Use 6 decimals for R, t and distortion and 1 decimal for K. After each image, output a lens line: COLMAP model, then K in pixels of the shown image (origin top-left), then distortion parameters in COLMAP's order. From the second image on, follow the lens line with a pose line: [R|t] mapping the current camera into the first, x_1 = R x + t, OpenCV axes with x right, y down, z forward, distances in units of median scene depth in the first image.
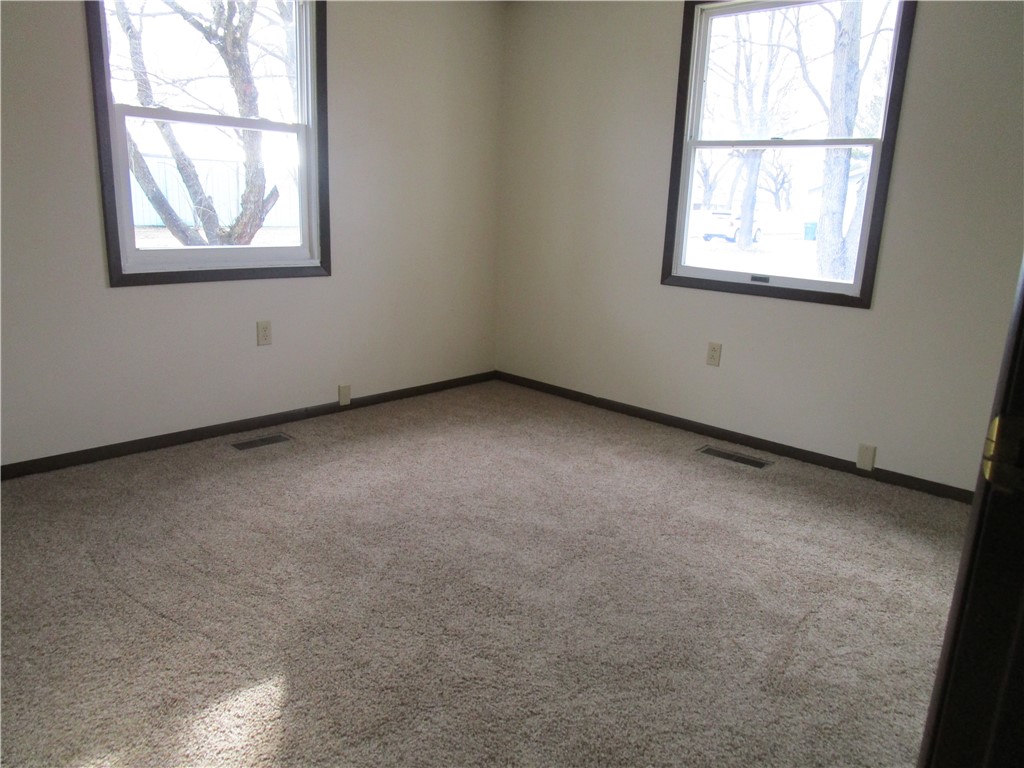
lens RADIAL K [[760.3, 0, 512.0], [0, 760.3, 384.0], [0, 0, 1]] dist [-0.001652, -0.001641]
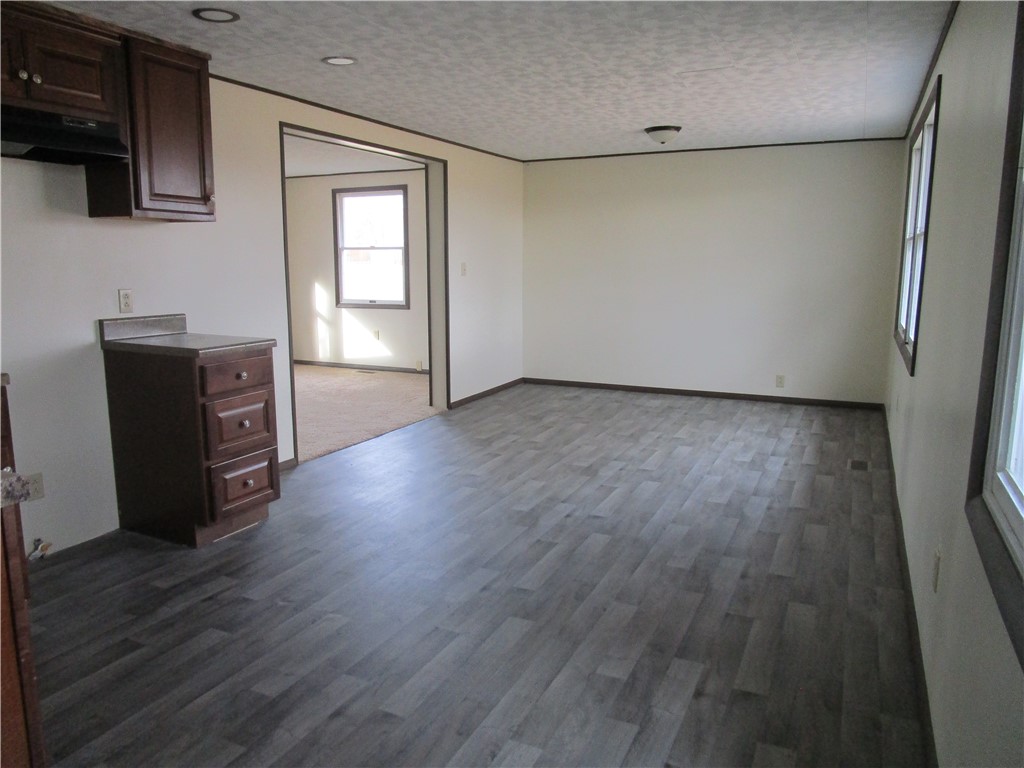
lens RADIAL K [[760.3, 0, 512.0], [0, 760.3, 384.0], [0, 0, 1]] dist [-0.001652, -0.001641]
pose [[0.956110, -0.095995, 0.276838, 0.045087], [0.116132, 0.991583, -0.057246, 0.327289], [-0.269013, 0.086884, 0.959210, -1.499729]]
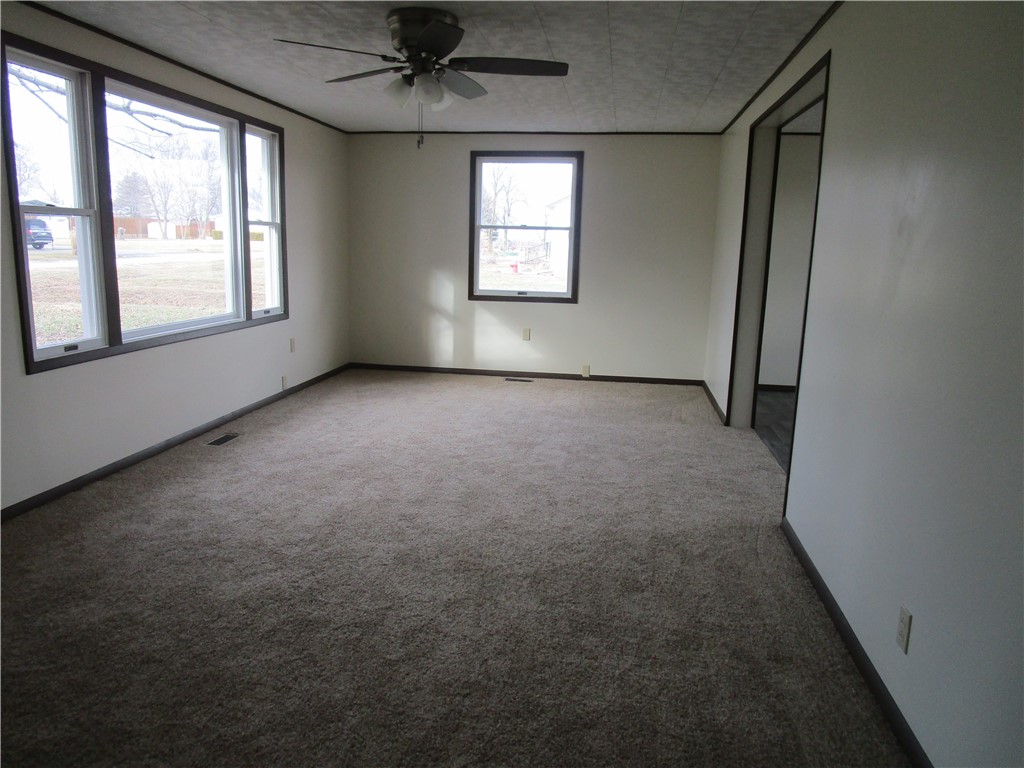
lens RADIAL K [[760.3, 0, 512.0], [0, 760.3, 384.0], [0, 0, 1]] dist [-0.001652, -0.001641]
pose [[0.844573, -0.128907, 0.519691, -0.783544], [0.148655, 0.988882, 0.003702, 0.090641], [-0.514391, 0.074128, 0.854346, -0.707171]]
